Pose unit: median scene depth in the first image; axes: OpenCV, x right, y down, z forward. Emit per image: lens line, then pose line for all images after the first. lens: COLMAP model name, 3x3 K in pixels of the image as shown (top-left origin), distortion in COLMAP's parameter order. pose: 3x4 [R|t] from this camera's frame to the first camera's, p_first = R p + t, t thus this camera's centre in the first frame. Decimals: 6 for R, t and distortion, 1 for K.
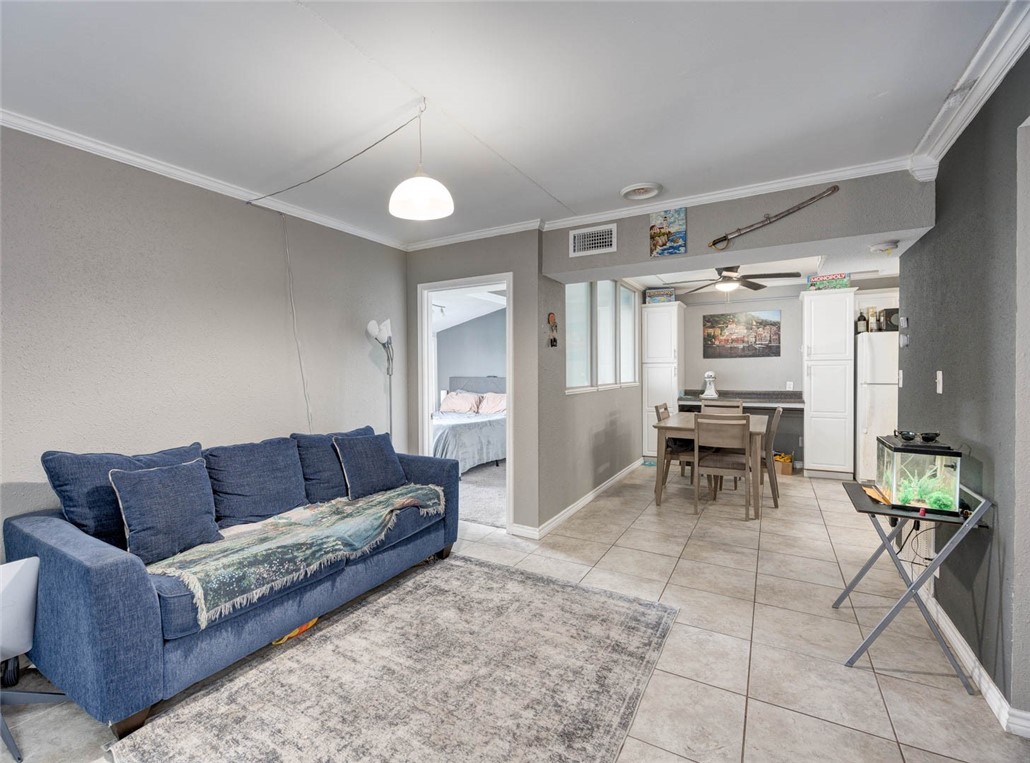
lens RADIAL K [[474.6, 0, 466.5], [0, 474.6, 379.1], [0, 0, 1]] dist [-0.001319, -0.000289]
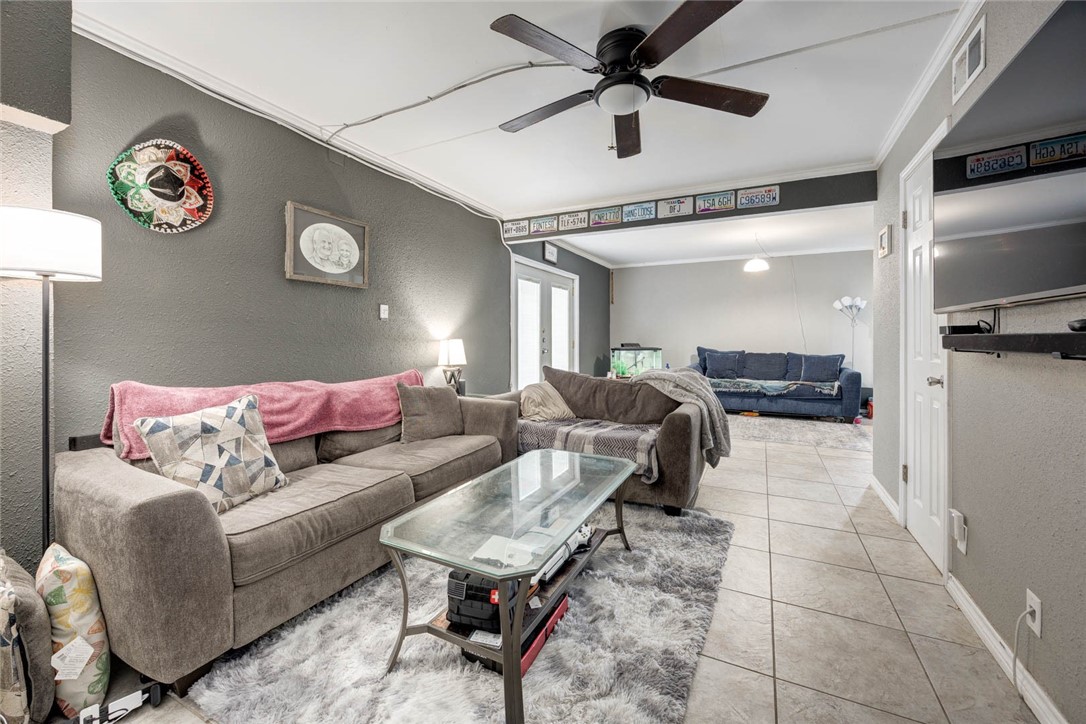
lens RADIAL K [[424.4, 0, 552.0], [0, 424.4, 337.0], [0, 0, 1]] dist [-0.000164, -0.000076]
pose [[0.113764, 0.006939, -0.993484, 1.920848], [-0.016479, 0.999851, 0.005097, 0.062081], [0.993371, 0.015792, 0.113862, -0.455307]]
